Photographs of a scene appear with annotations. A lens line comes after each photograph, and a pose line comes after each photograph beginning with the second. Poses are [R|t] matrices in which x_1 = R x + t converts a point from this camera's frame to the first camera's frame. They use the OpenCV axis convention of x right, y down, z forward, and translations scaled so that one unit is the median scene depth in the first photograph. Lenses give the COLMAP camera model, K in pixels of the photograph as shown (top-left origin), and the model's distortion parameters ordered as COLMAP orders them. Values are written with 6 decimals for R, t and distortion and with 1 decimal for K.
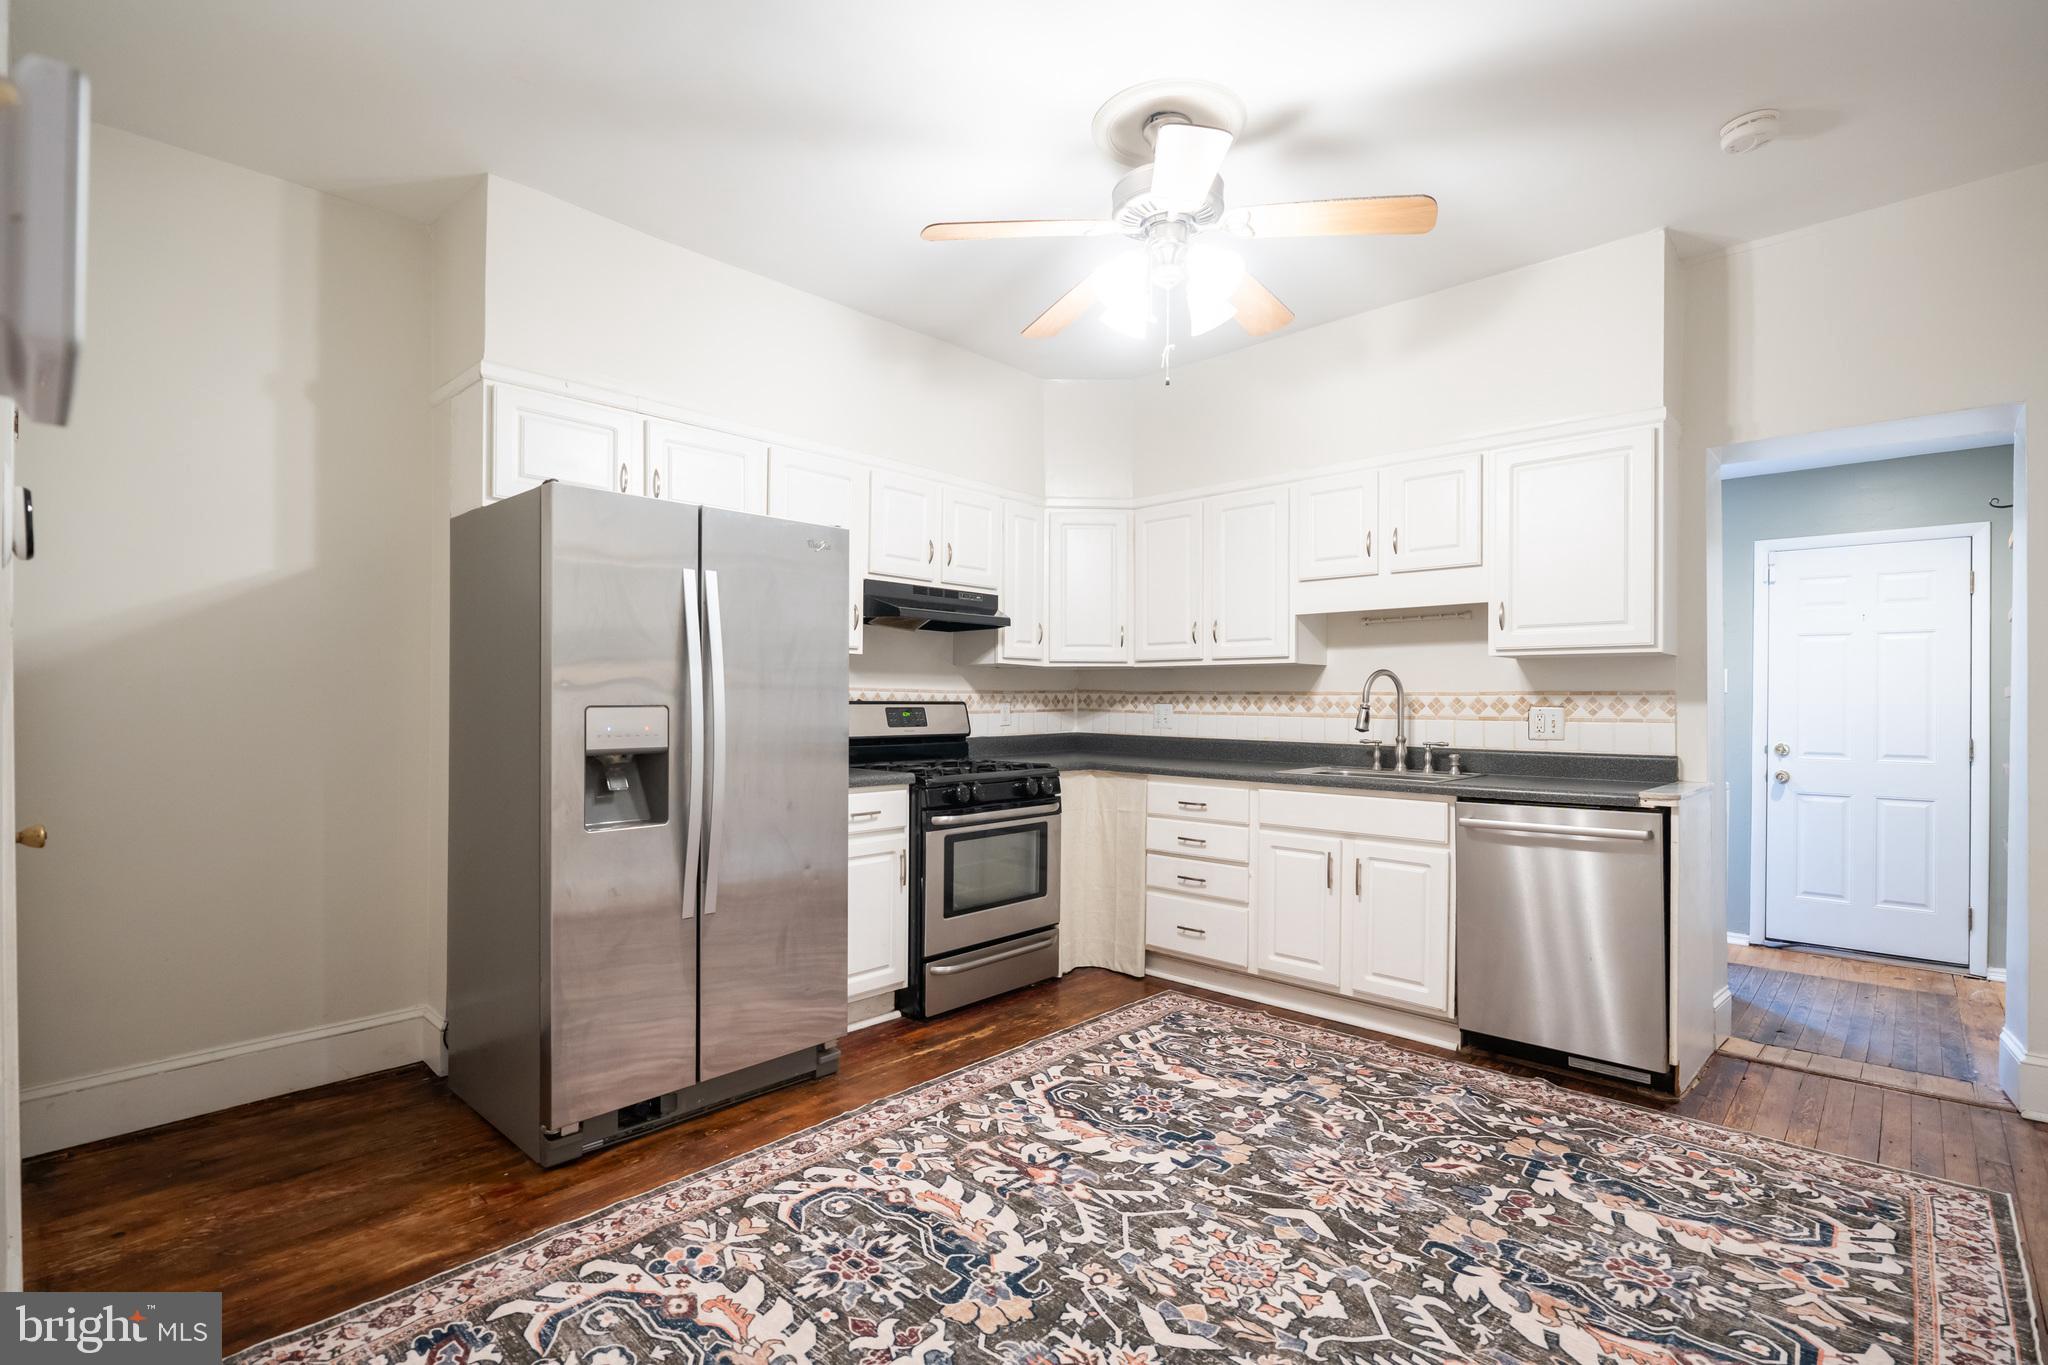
lens RADIAL K [[934.0, 0, 1023.6], [0, 934.0, 699.2], [0, 0, 1]] dist [-0.001353, -0.000042]
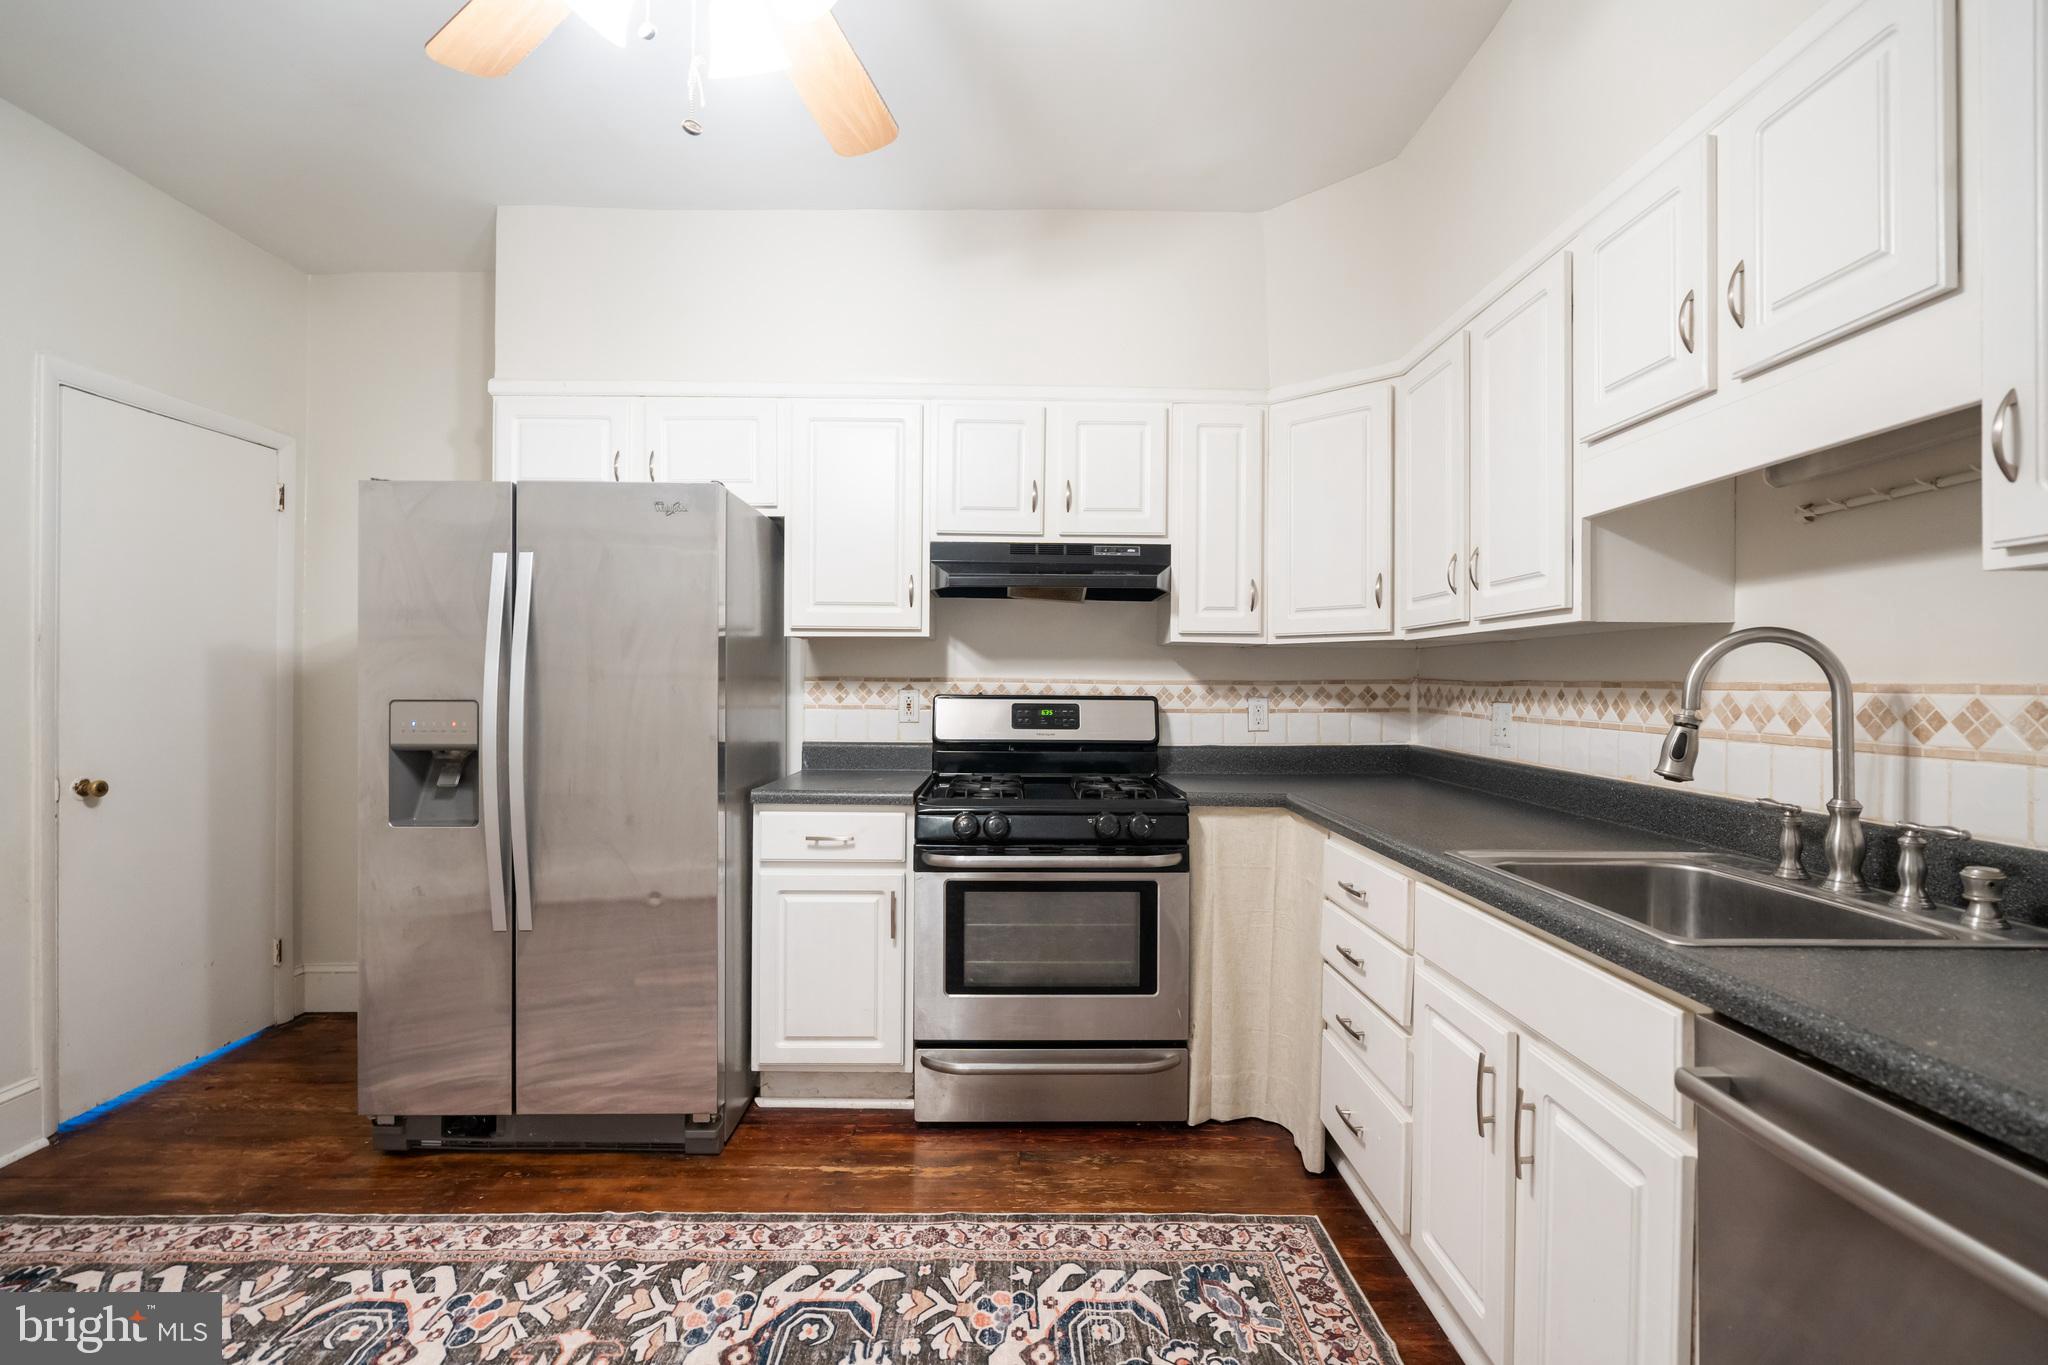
lens RADIAL K [[929.6, 0, 1062.0], [0, 929.6, 678.0], [0, 0, 1]] dist [-0.001233, -0.001133]
pose [[0.694683, -0.004037, -0.719304, 0.515251], [-0.002597, 0.999964, -0.008119, -0.006905], [0.719311, 0.007508, 0.694648, 0.571645]]
